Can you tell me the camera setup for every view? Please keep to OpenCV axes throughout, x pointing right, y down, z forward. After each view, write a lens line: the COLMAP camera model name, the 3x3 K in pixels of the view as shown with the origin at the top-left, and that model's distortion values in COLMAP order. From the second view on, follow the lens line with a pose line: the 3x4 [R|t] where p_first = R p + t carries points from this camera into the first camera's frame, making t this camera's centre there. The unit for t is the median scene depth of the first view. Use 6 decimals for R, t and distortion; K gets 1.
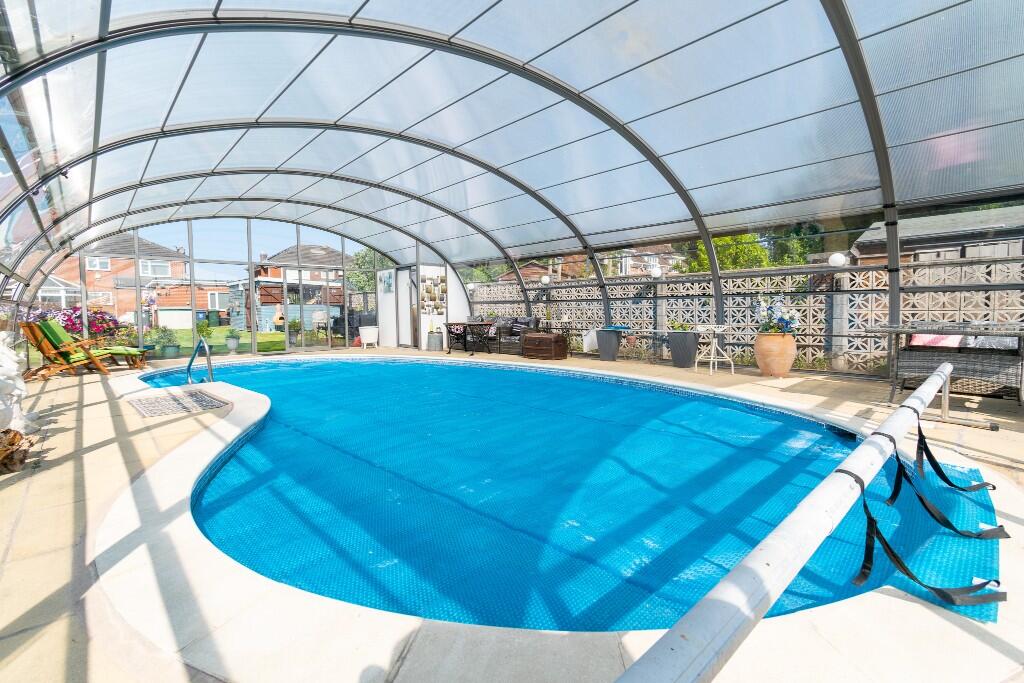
lens RADIAL K [[451.6, 0, 514.7], [0, 451.6, 335.2], [0, 0, 1]] dist [0.000571, -0.000933]
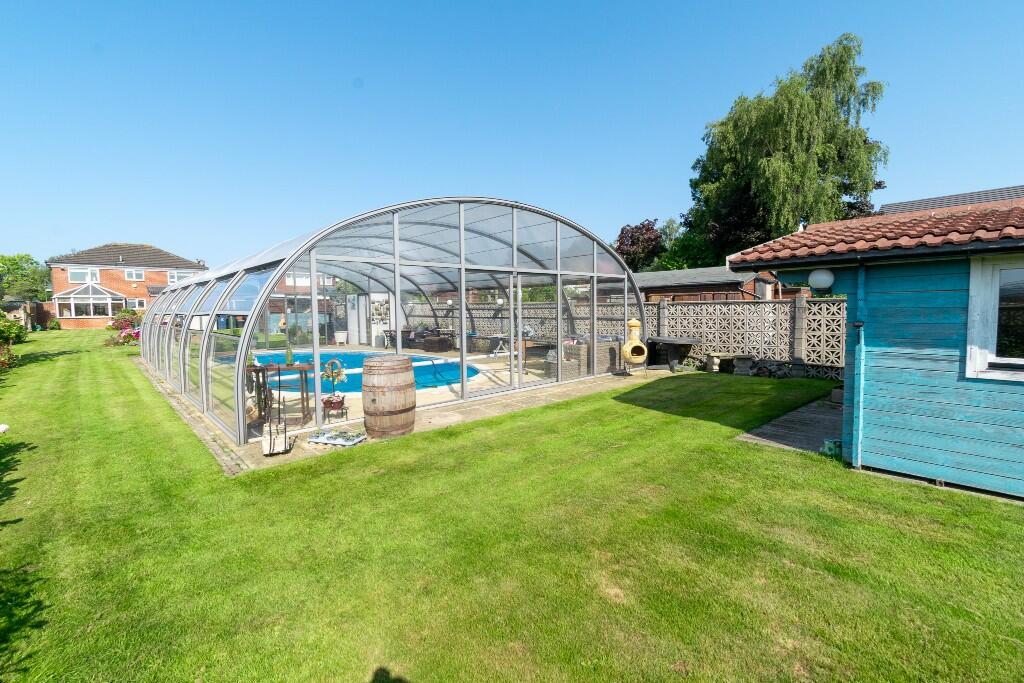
lens RADIAL K [[451.6, 0, 514.7], [0, 451.6, 335.2], [0, 0, 1]] dist [0.000571, -0.000933]
pose [[0.999951, 0.002782, -0.009507, 0.293386], [-0.002748, 0.999990, 0.003606, -0.013937], [0.009517, -0.003580, 0.999948, -0.548247]]
